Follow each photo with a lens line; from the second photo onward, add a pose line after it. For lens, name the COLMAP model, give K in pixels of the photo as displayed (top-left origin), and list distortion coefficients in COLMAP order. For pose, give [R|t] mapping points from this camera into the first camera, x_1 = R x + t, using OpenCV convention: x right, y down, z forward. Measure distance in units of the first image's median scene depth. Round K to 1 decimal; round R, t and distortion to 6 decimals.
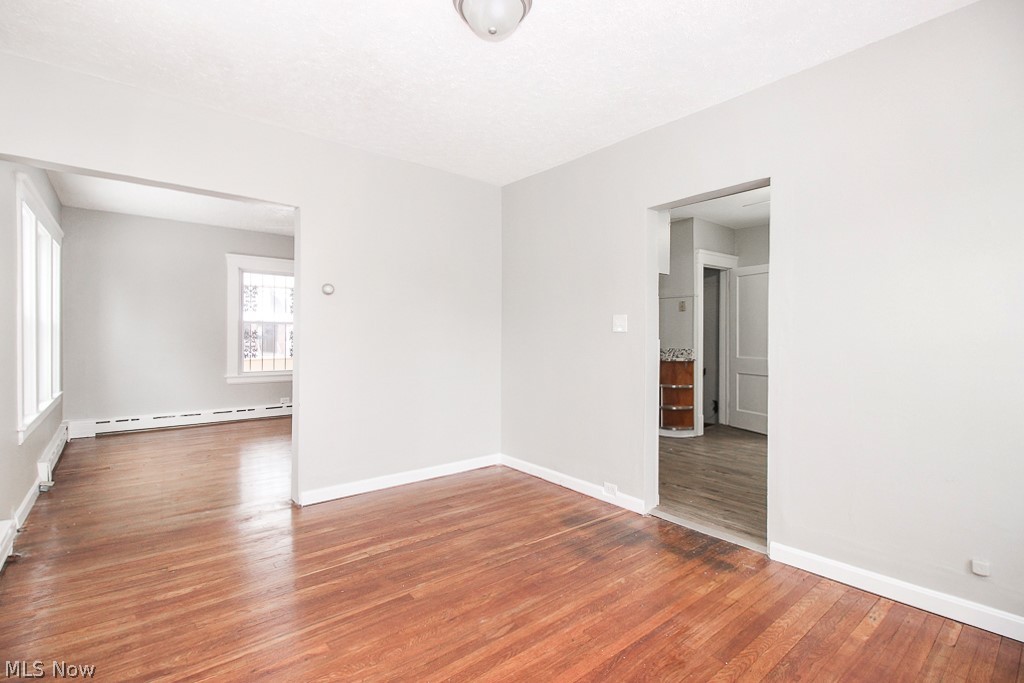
lens RADIAL K [[473.0, 0, 516.5], [0, 473.0, 335.2], [0, 0, 1]] dist [0.005476, -0.005891]
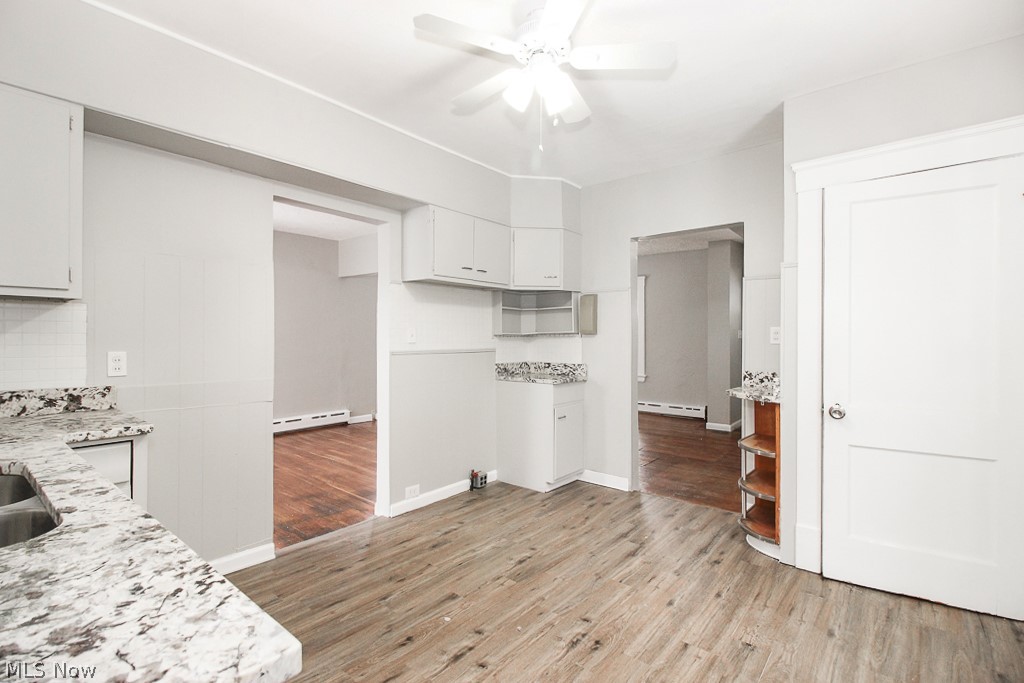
lens RADIAL K [[473.0, 0, 516.5], [0, 473.0, 335.2], [0, 0, 1]] dist [0.005476, -0.005891]
pose [[0.168531, -0.015855, -0.985569, 0.812659], [0.002374, 0.999874, -0.015679, -0.007319], [0.985693, 0.000303, 0.168547, 0.662496]]
